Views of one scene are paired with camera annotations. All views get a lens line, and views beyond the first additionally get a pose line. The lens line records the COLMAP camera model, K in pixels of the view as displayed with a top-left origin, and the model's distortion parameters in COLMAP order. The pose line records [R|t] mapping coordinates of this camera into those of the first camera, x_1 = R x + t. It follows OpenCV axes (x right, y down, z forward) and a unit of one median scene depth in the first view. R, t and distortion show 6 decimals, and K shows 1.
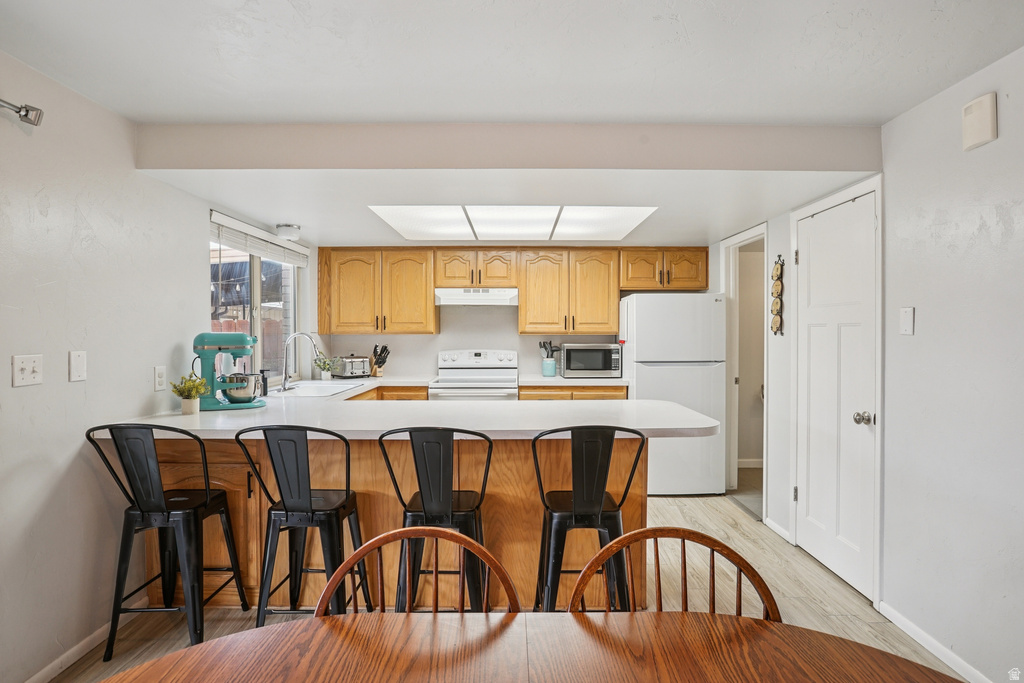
lens RADIAL K [[523.5, 0, 518.1], [0, 523.5, 337.1], [0, 0, 1]] dist [-0.046293, 0.032714]
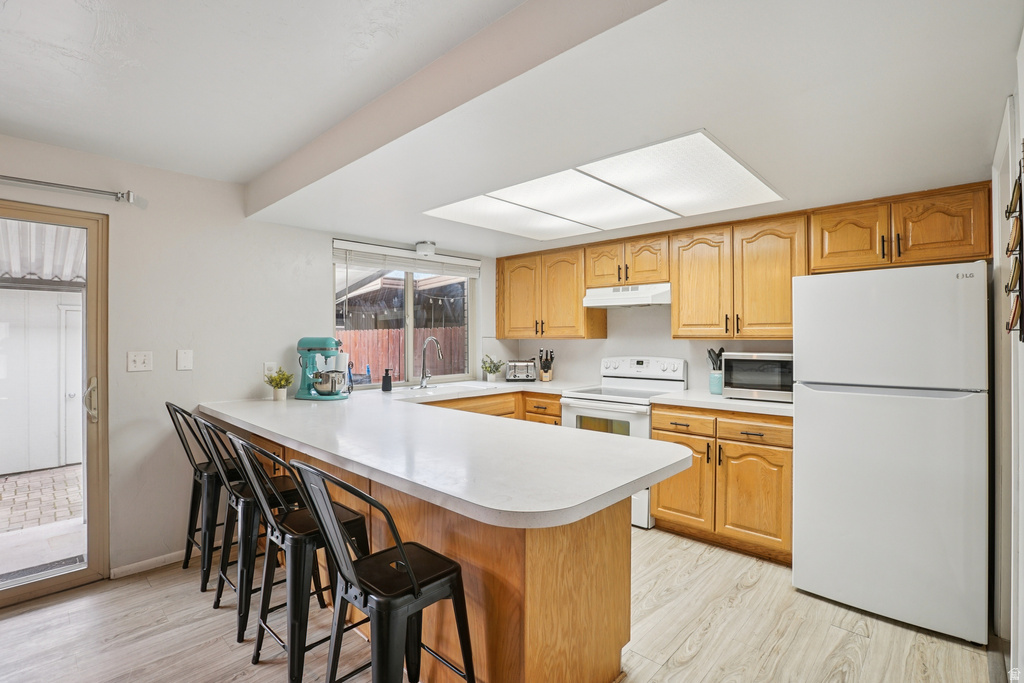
lens RADIAL K [[492.6, 0, 529.1], [0, 492.6, 333.2], [0, 0, 1]] dist [-0.002542, 0.000344]
pose [[0.740100, -0.006618, -0.672464, 0.353496], [-0.006351, 0.999838, -0.016829, -0.000561], [0.672466, 0.016726, 0.739939, 0.289642]]
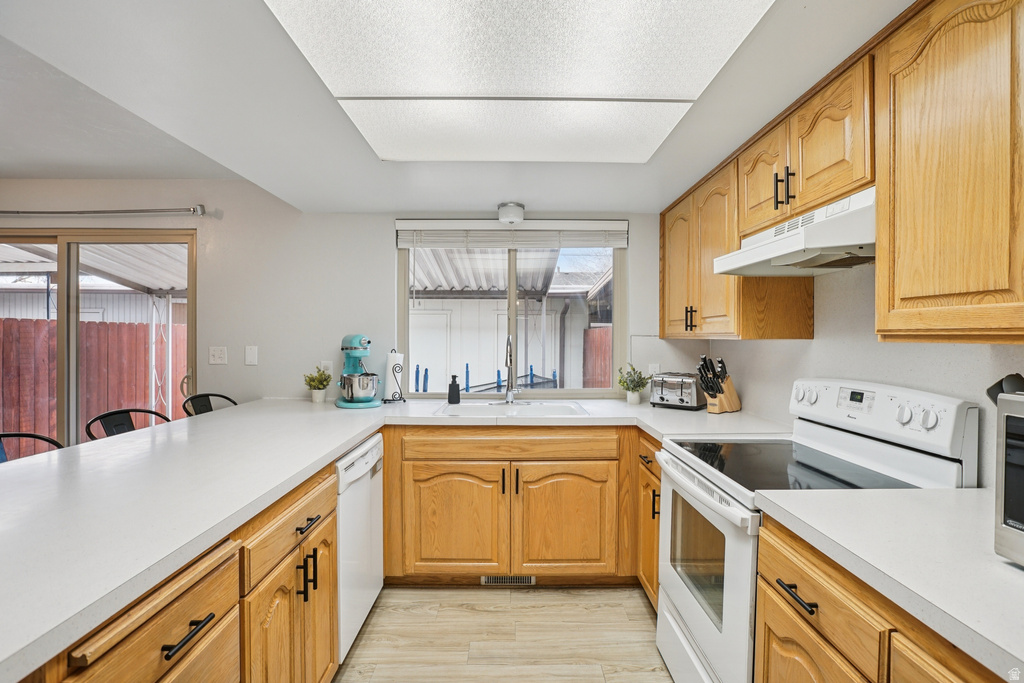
lens RADIAL K [[490.3, 0, 516.9], [0, 490.3, 342.3], [0, 0, 1]] dist [-0.054195, 0.025323]
pose [[0.011946, 0.012811, -0.999847, 0.268070], [-0.014894, 0.999809, 0.012633, -0.005203], [0.999818, 0.014741, 0.012135, 0.801263]]
